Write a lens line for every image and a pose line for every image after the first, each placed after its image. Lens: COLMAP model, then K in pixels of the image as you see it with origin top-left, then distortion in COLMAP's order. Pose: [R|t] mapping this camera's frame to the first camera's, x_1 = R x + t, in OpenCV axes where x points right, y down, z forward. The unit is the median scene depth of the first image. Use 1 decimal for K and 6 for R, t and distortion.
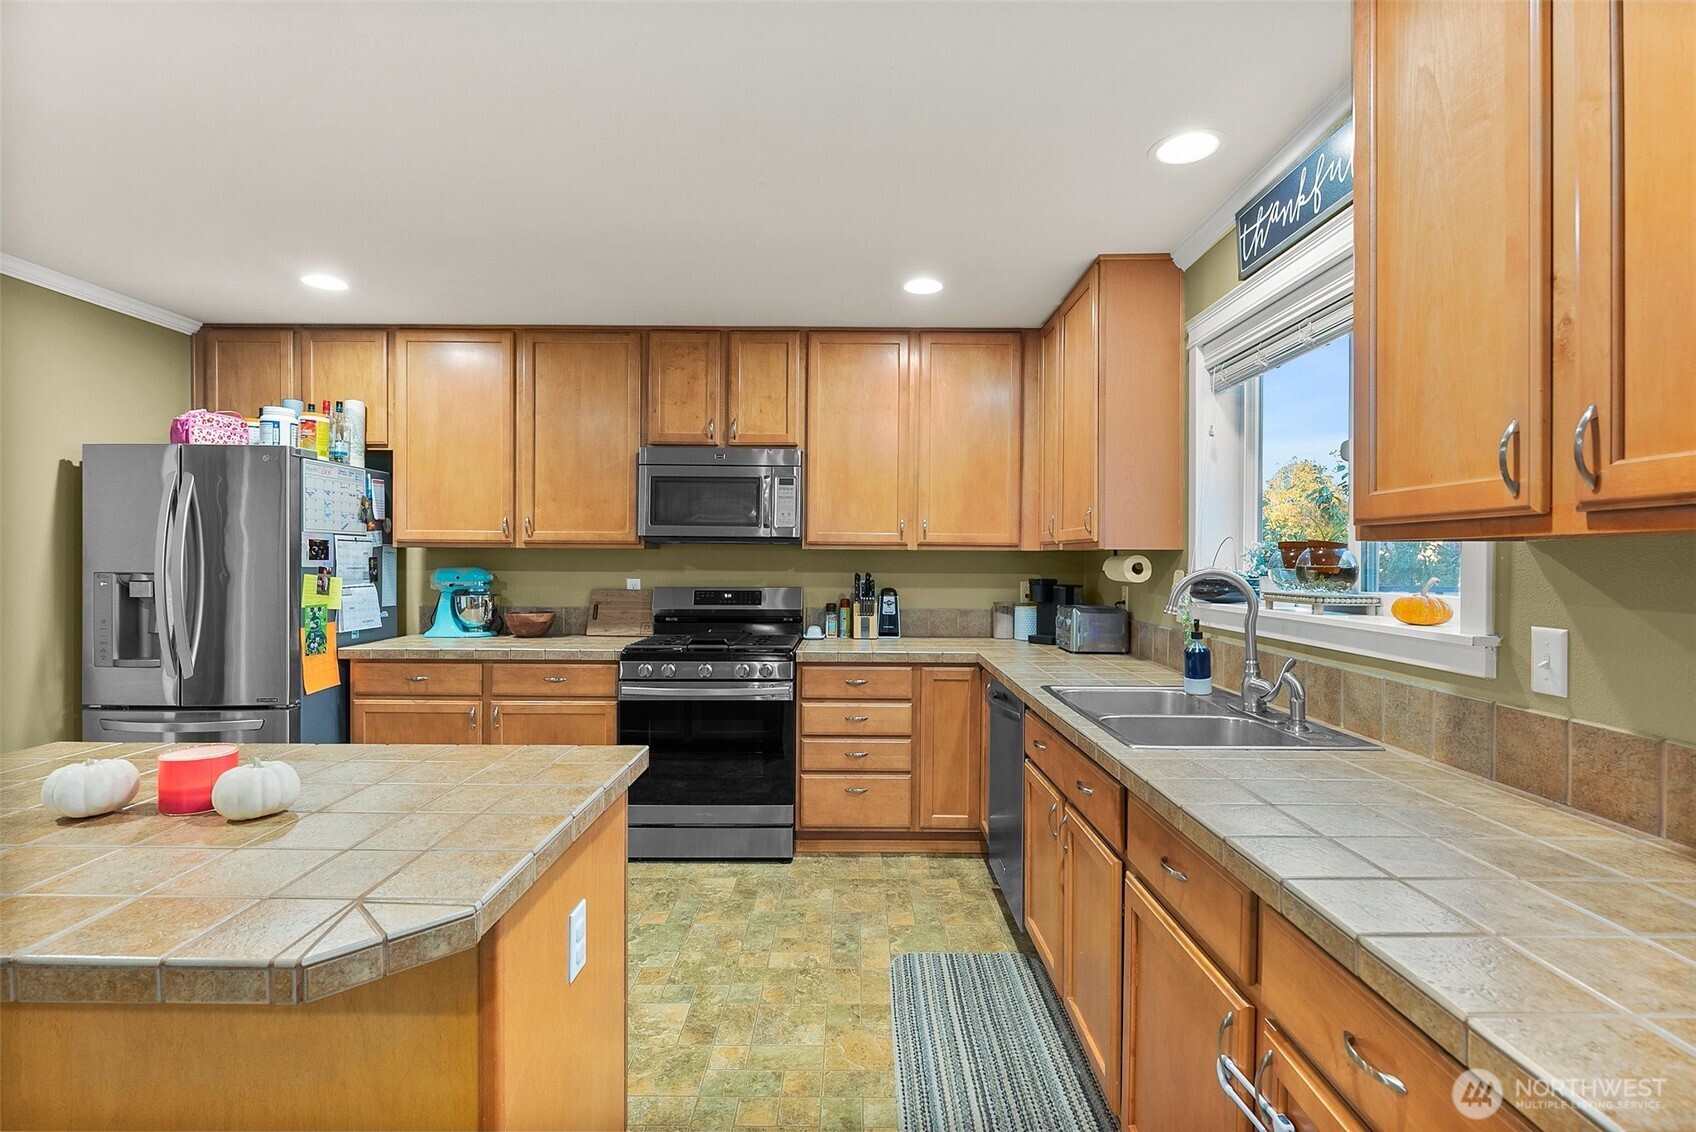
lens RADIAL K [[767.7, 0, 861.3], [0, 767.7, 564.8], [0, 0, 1]] dist [-0.009230, -0.001949]
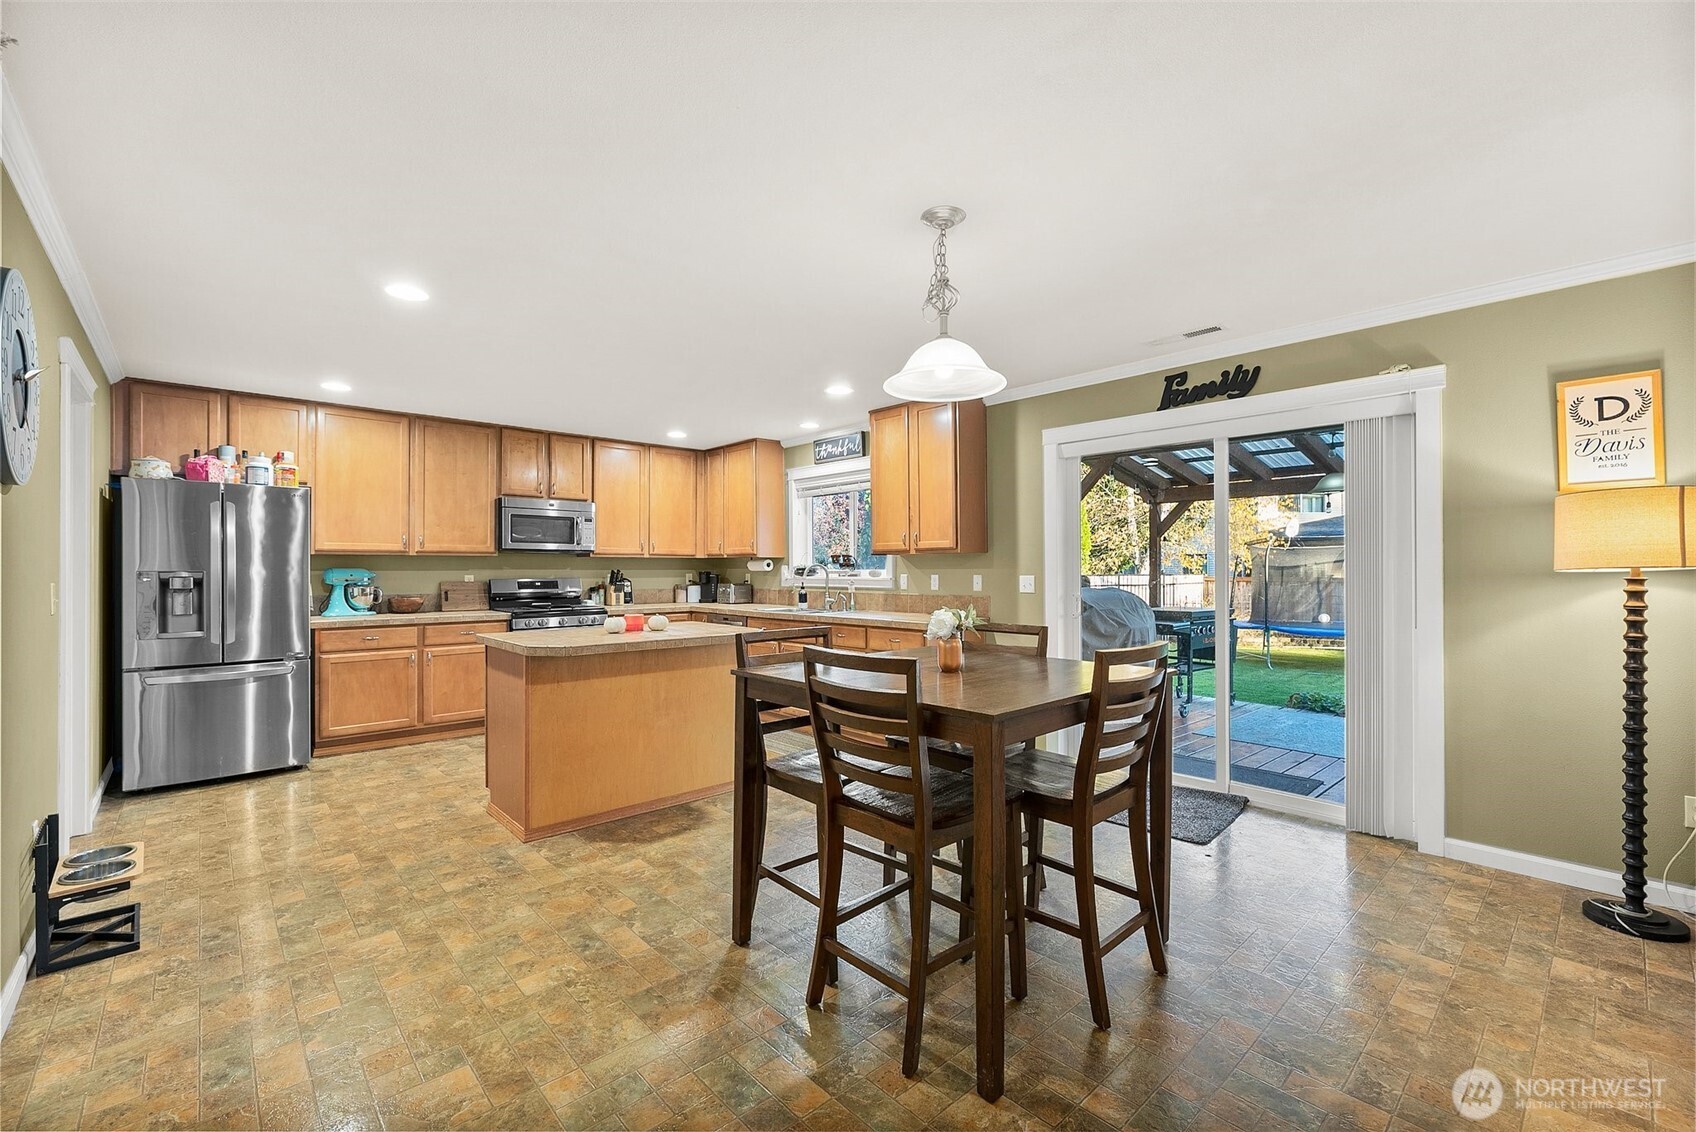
lens RADIAL K [[703.1, 0, 850.3], [0, 703.1, 566.6], [0, 0, 1]] dist [-0.013401, 0.002167]
pose [[0.744384, -0.004663, 0.667735, -0.742274], [0.011416, 0.999918, -0.005745, 0.019980], [-0.667654, 0.011899, 0.744377, -0.666793]]
